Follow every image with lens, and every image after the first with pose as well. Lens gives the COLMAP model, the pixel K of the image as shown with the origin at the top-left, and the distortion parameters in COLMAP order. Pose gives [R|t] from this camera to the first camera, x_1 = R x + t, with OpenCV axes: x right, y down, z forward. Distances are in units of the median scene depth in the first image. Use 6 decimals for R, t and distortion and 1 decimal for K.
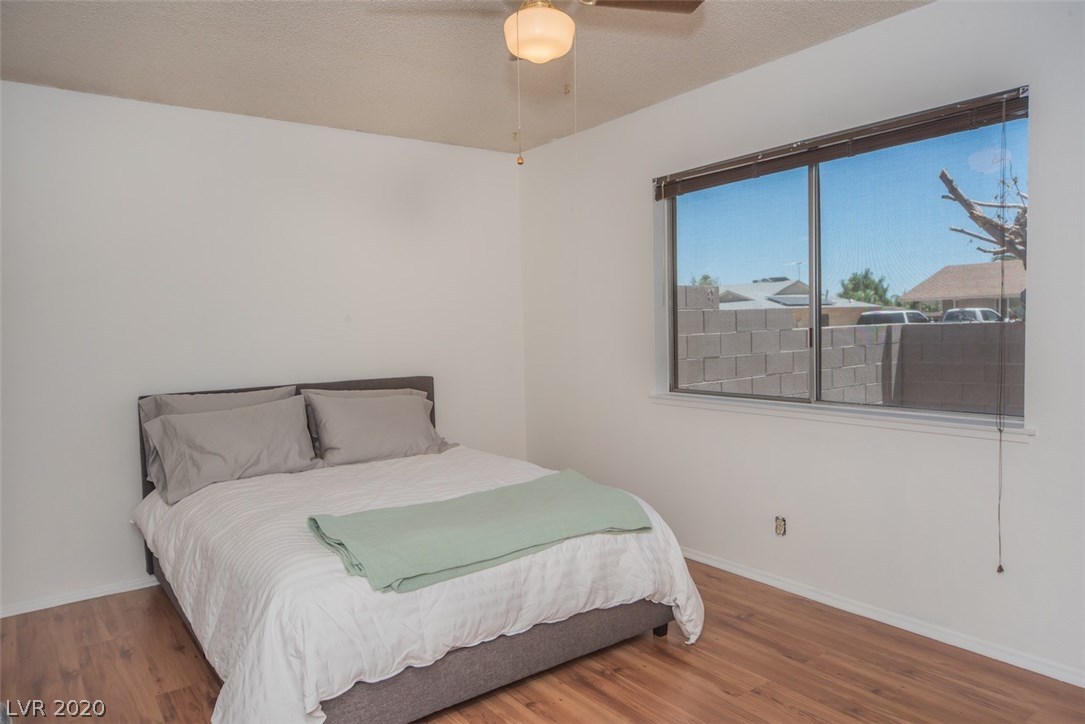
lens RADIAL K [[704.8, 0, 542.5], [0, 704.8, 362.0], [0, 0, 1]] dist [0.003112, 0.000253]
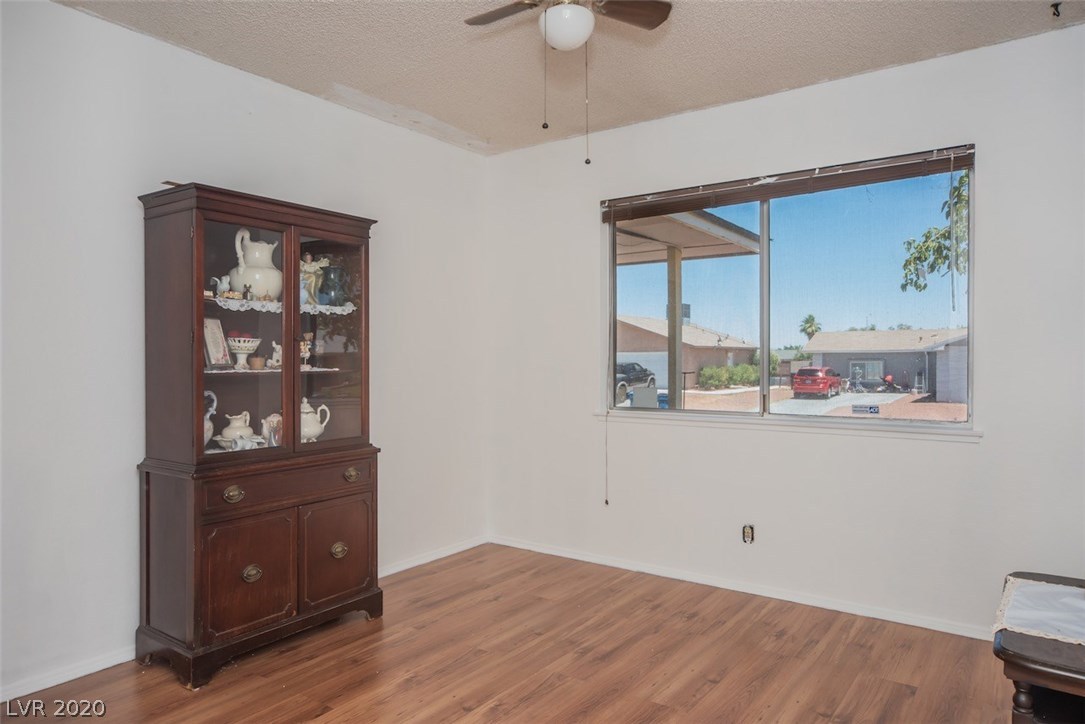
lens RADIAL K [[704.8, 0, 542.5], [0, 704.8, 362.0], [0, 0, 1]] dist [0.003112, 0.000253]
pose [[0.949290, 0.031273, 0.312842, -0.331770], [-0.009965, 0.997534, -0.069480, 0.062128], [-0.314243, 0.062839, 0.947261, 0.100982]]
